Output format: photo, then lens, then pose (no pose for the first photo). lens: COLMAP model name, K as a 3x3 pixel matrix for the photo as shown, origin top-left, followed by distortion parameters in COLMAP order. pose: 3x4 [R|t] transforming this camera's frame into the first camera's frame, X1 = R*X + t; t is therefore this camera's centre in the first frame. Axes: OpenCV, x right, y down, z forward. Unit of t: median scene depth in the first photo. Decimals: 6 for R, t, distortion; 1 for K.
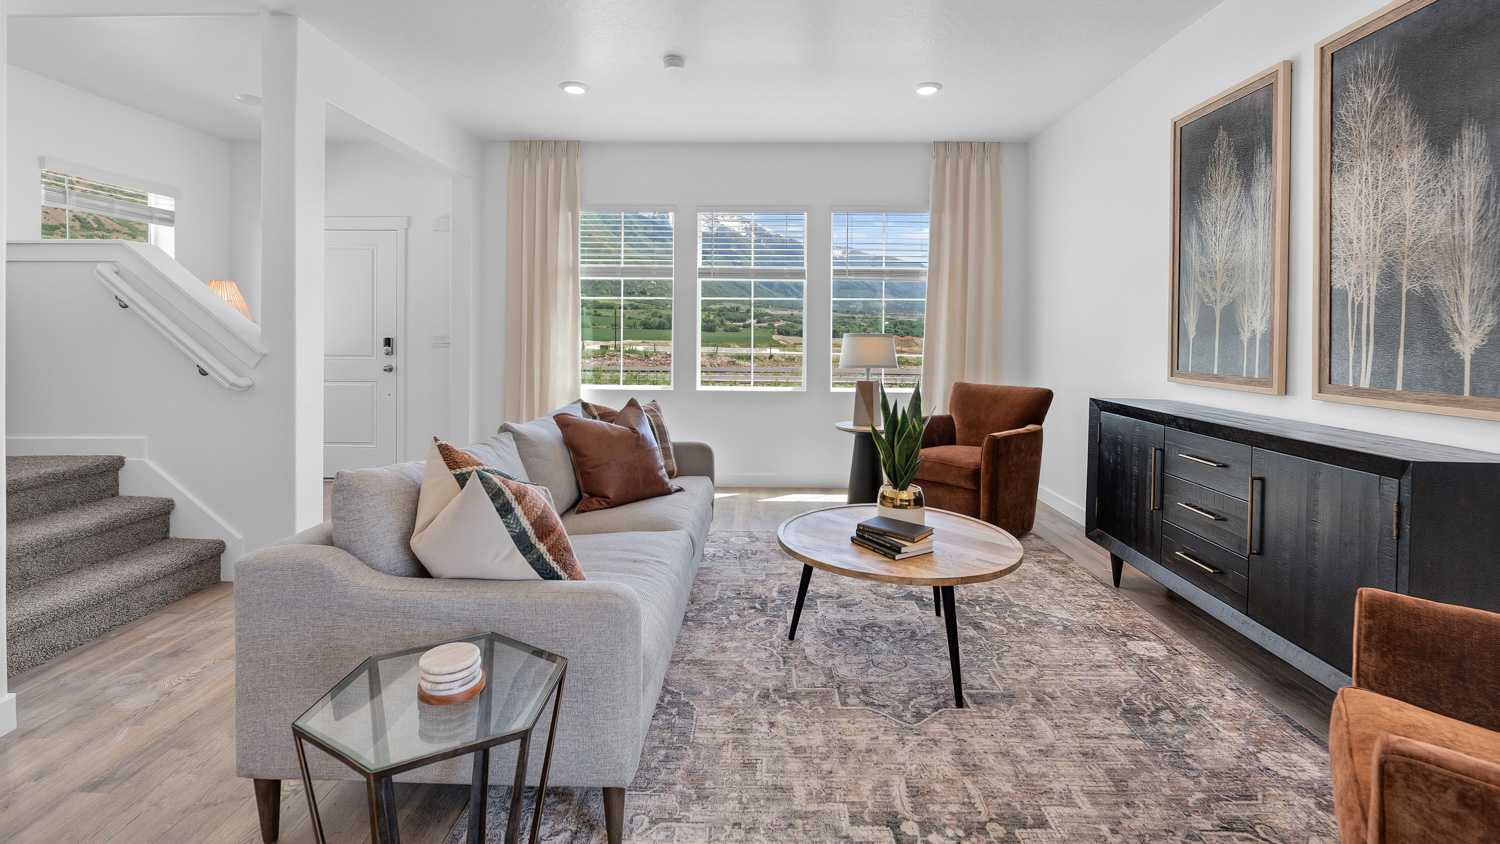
lens RADIAL K [[660.3, 0, 747.5], [0, 660.3, 332.8], [0, 0, 1]] dist [-0.002002, 0.000403]
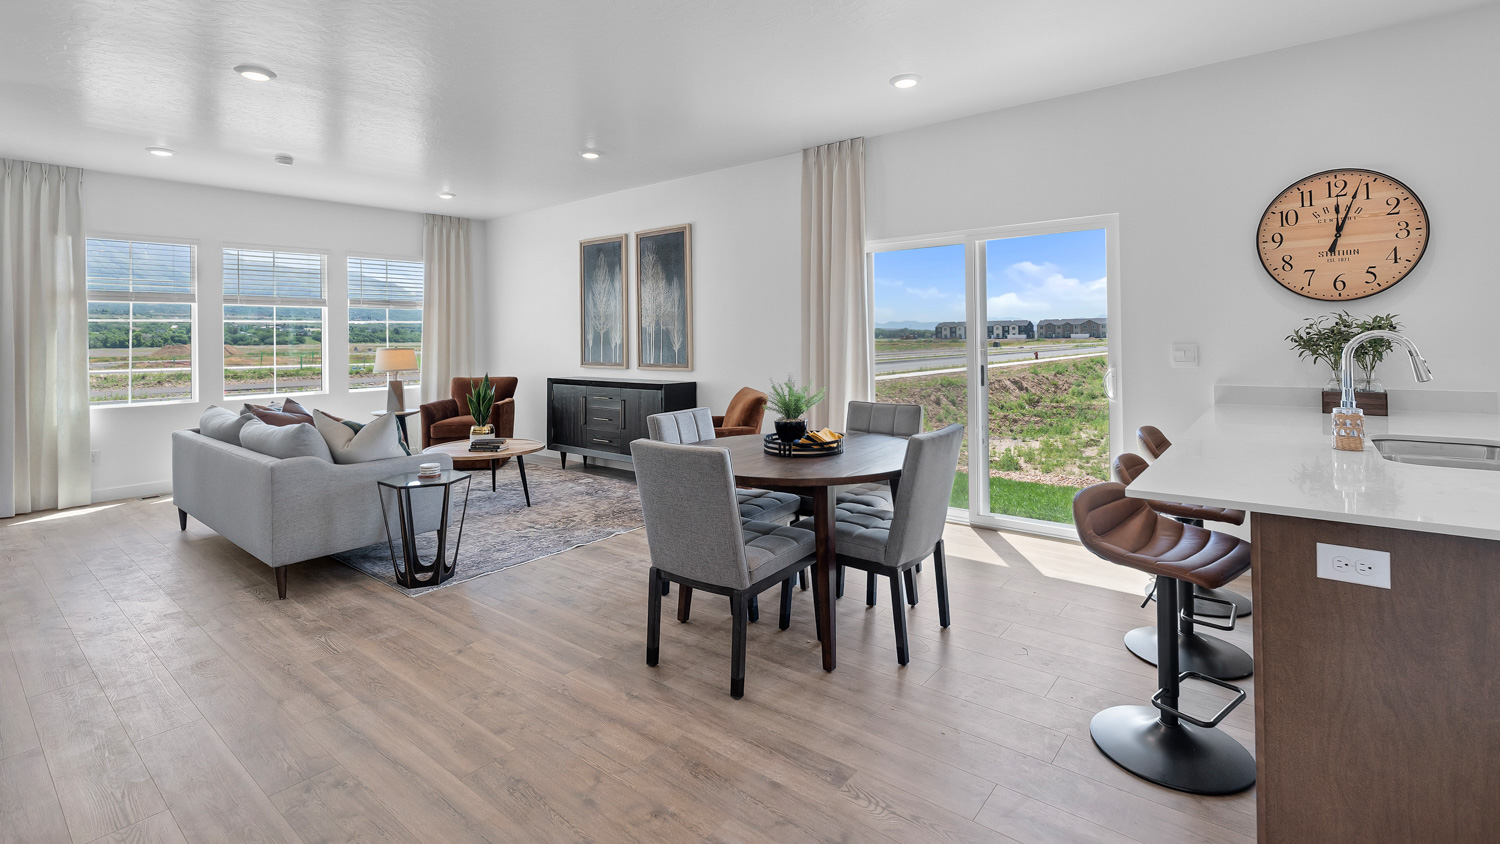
lens RADIAL K [[677.2, 0, 748.7], [0, 677.2, 325.0], [0, 0, 1]] dist [-0.008669, -0.000491]
pose [[0.610148, -0.004087, 0.792277, -0.715667], [0.017195, 0.999819, -0.008084, -0.032558], [-0.792101, 0.018556, 0.610109, -0.710737]]
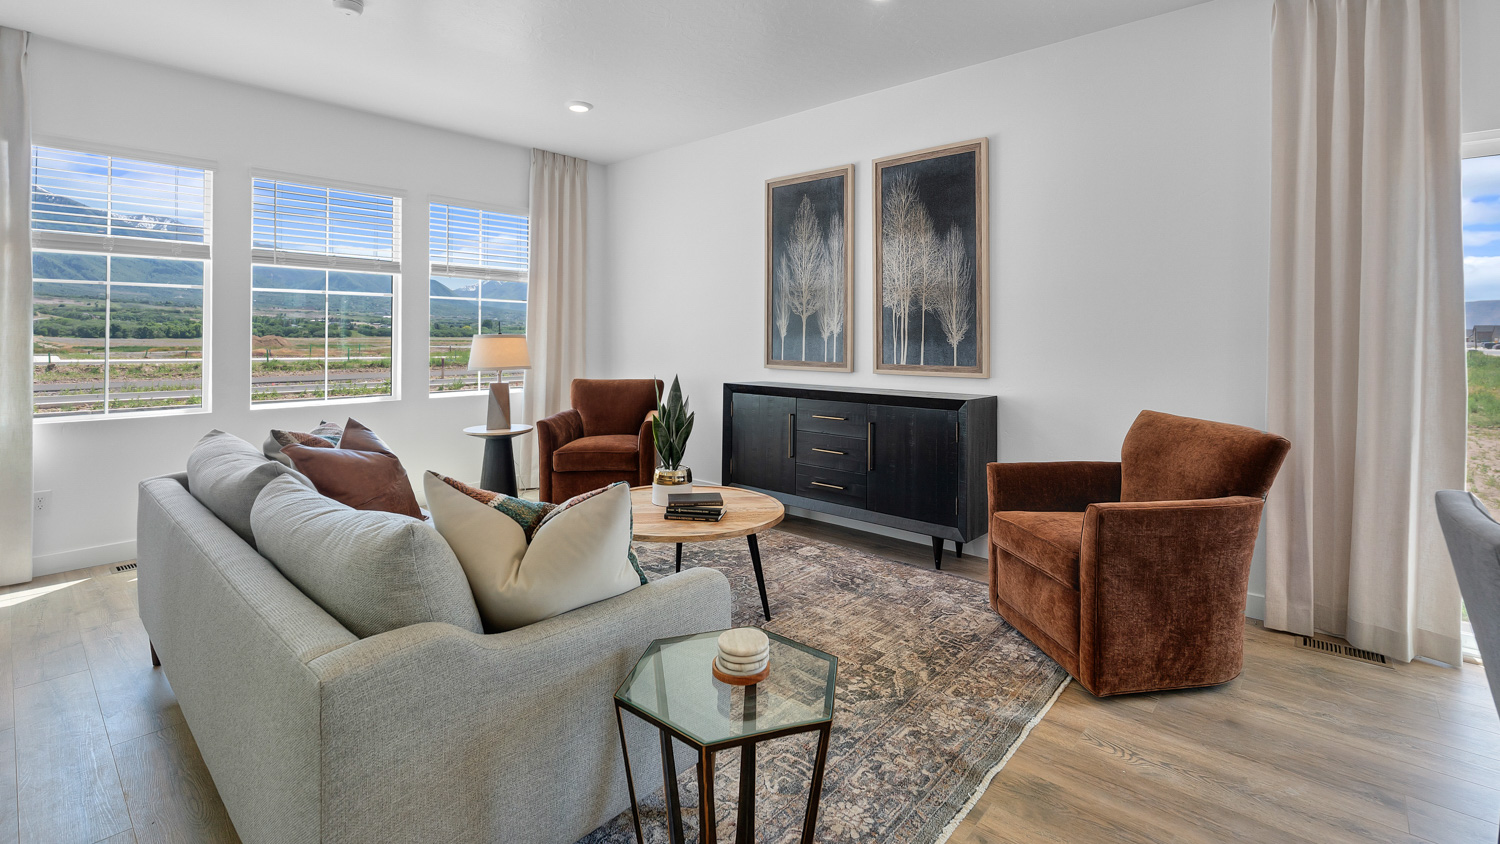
lens RADIAL K [[677.2, 0, 748.7], [0, 677.2, 325.0], [0, 0, 1]] dist [-0.008669, -0.000491]
pose [[0.649411, 0.004744, 0.760423, -0.469471], [0.002041, 0.999966, -0.007982, -0.005822], [-0.760435, 0.006736, 0.649379, 0.096331]]
